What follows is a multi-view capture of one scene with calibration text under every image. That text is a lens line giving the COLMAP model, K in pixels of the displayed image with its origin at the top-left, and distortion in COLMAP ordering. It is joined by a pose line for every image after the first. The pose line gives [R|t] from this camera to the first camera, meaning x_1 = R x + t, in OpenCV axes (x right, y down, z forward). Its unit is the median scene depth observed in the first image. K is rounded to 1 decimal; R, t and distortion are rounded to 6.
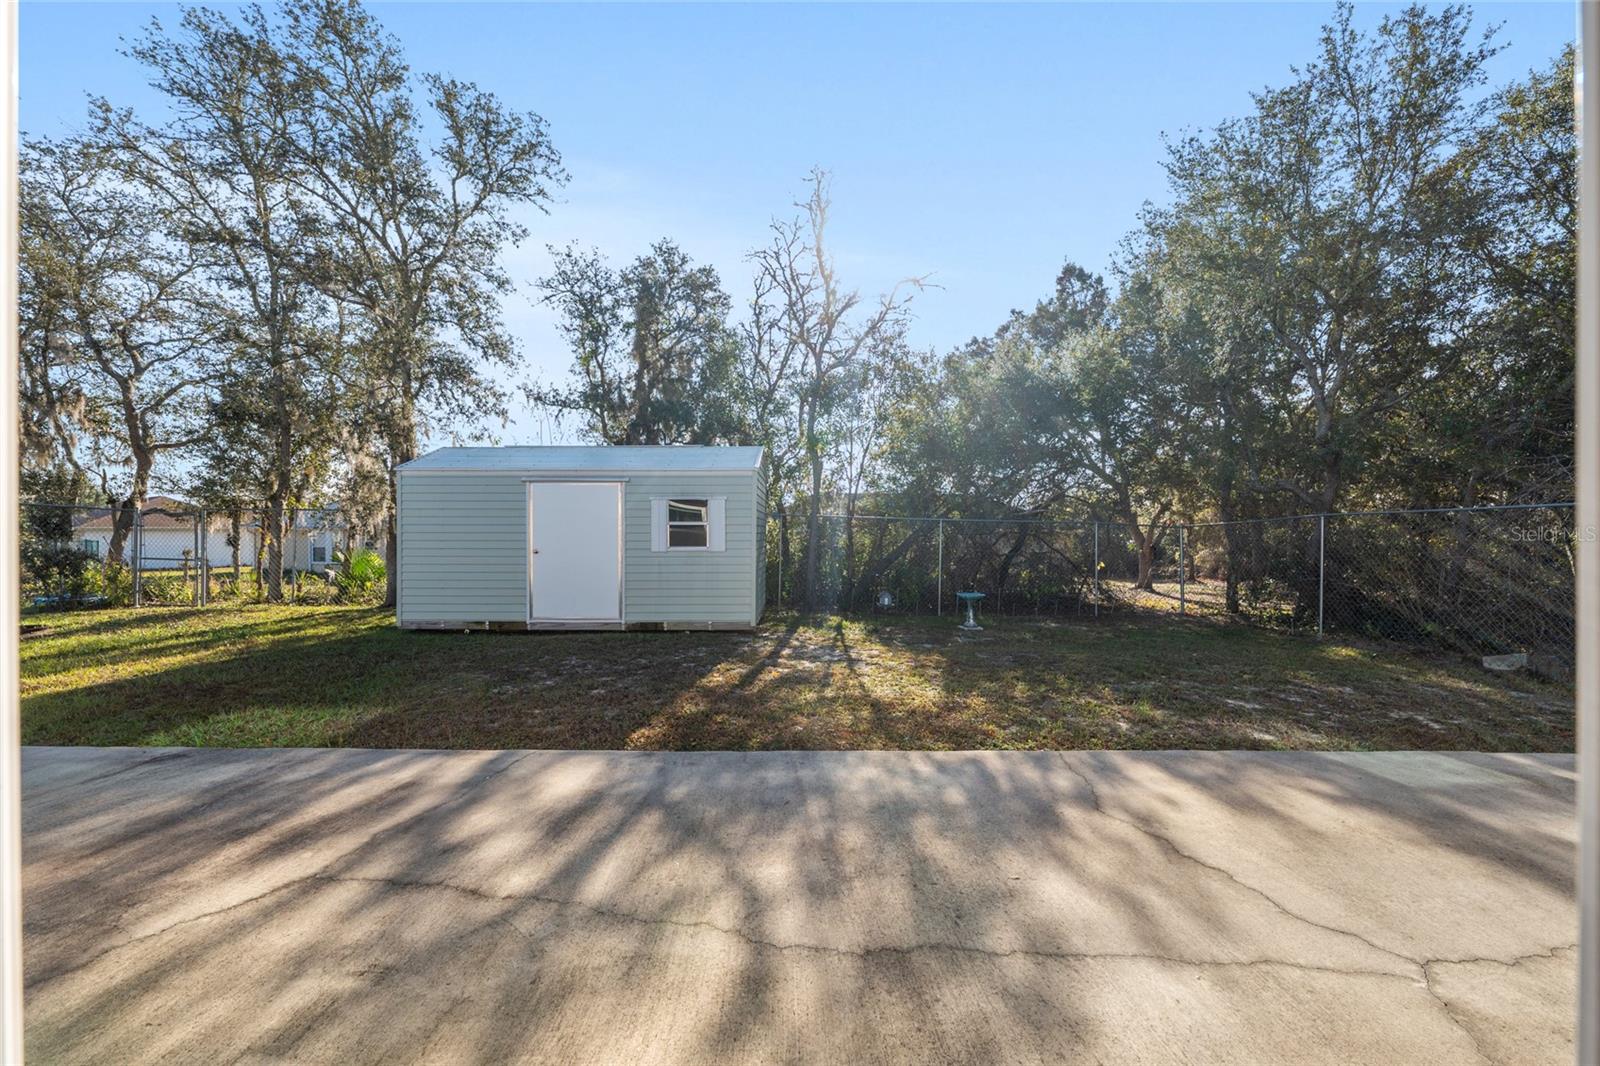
lens RADIAL K [[695.9, 0, 800.0], [0, 695.9, 533.0], [0, 0, 1]] dist [-0.003272, -0.000237]
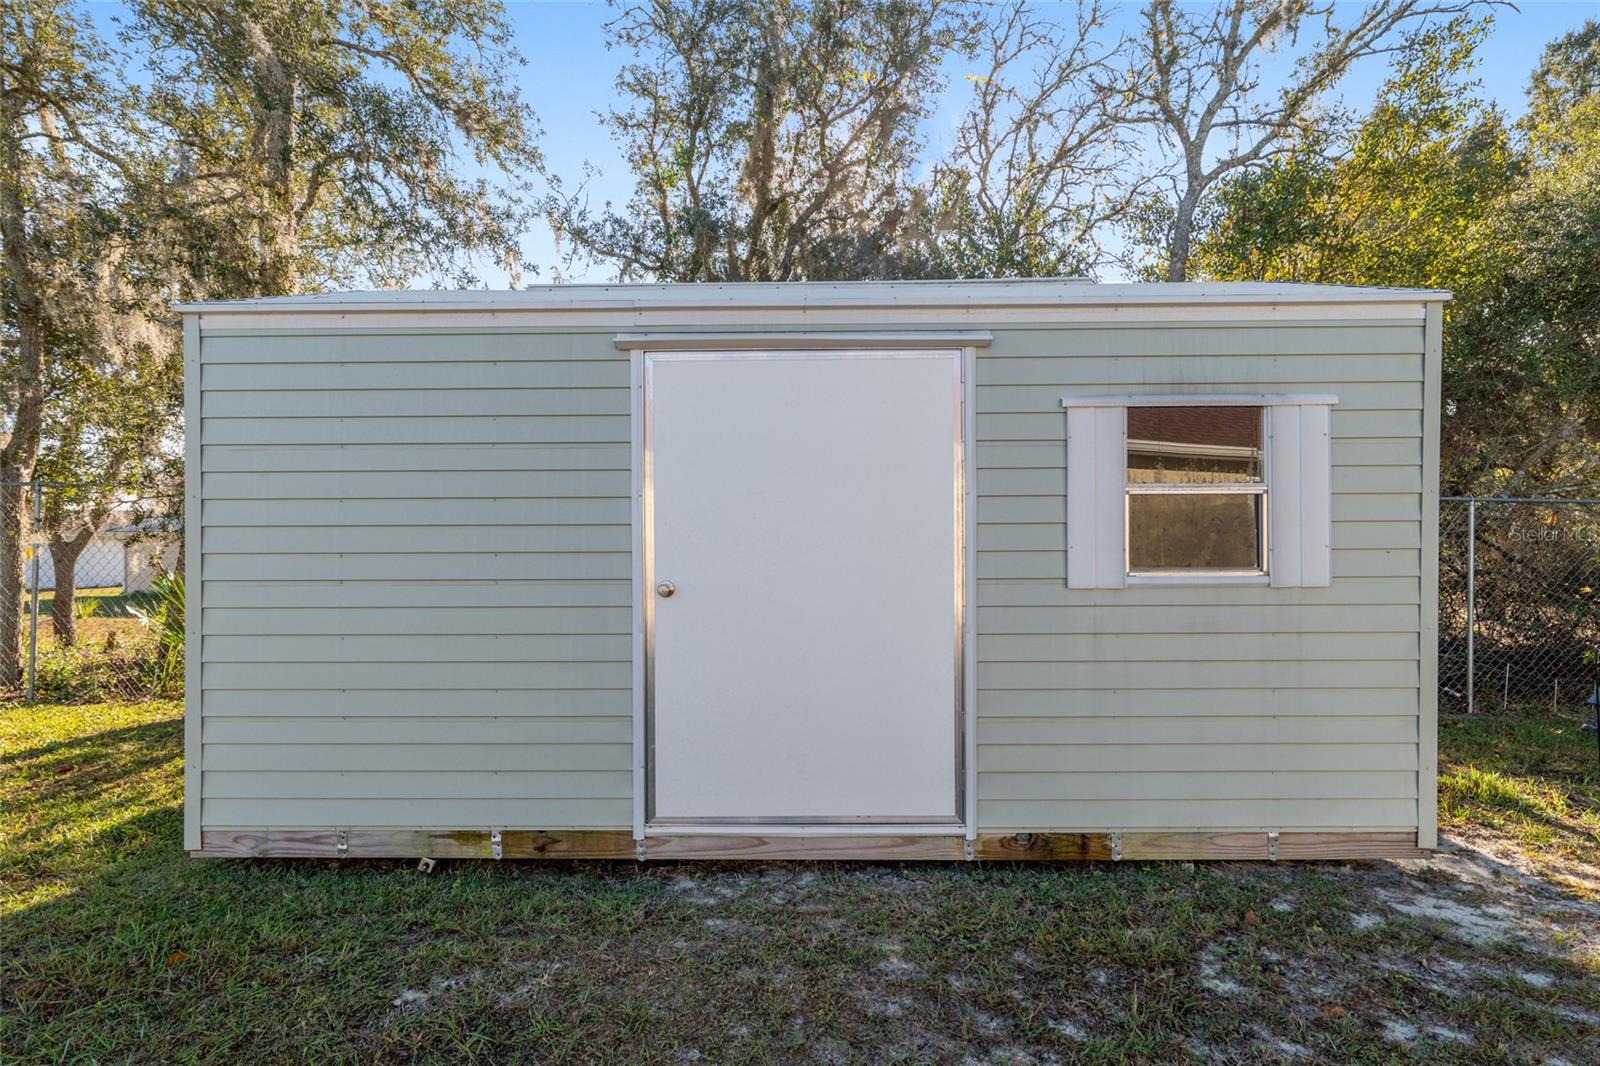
lens RADIAL K [[781.3, 0, 800.0], [0, 781.3, 533.0], [0, 0, 1]] dist [0.001015, 0.000818]
pose [[0.999990, -0.004061, 0.001734, -0.324003], [0.004063, 0.999991, -0.001071, 0.003782], [-0.001730, 0.001078, 0.999998, 0.675438]]
